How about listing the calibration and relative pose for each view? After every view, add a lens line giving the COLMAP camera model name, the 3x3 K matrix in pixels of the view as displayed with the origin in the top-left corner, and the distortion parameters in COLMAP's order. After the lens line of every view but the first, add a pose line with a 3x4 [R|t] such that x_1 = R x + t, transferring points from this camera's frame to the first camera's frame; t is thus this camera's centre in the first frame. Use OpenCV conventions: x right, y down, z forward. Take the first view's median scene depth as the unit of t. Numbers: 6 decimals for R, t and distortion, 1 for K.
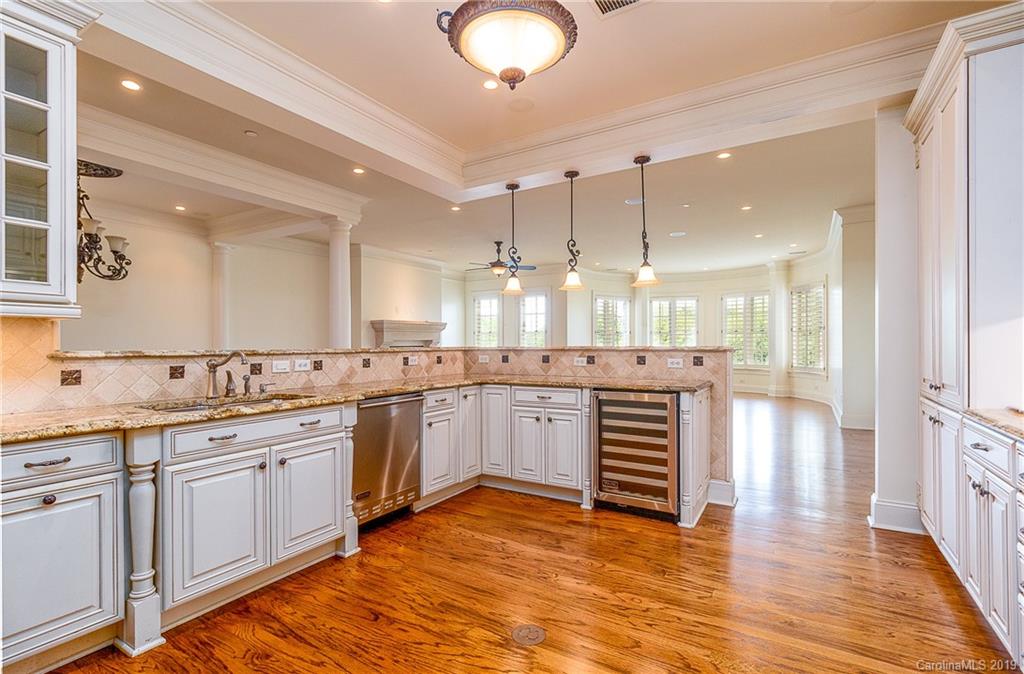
lens RADIAL K [[478.9, 0, 509.8], [0, 478.9, 346.4], [0, 0, 1]] dist [0.002888, 0.000508]
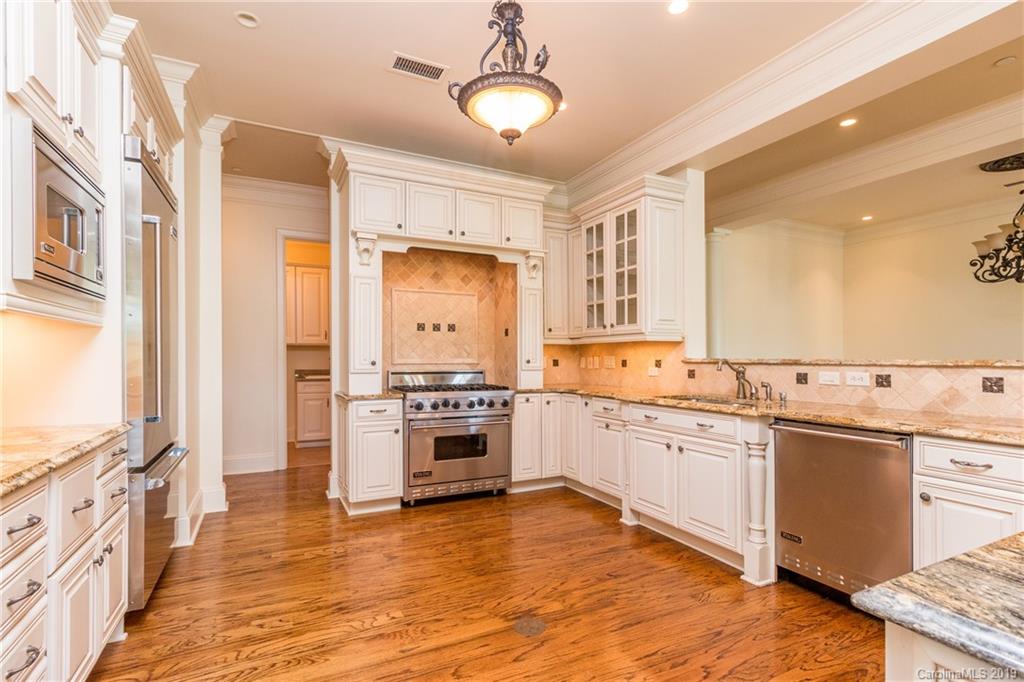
lens RADIAL K [[484.6, 0, 511.9], [0, 484.6, 359.8], [0, 0, 1]] dist [0.012819, -0.000158]
pose [[-0.532505, 0.012098, -0.846340, 0.718052], [0.002483, 0.999916, 0.012731, -0.006704], [0.846423, 0.004678, -0.532490, 1.136131]]
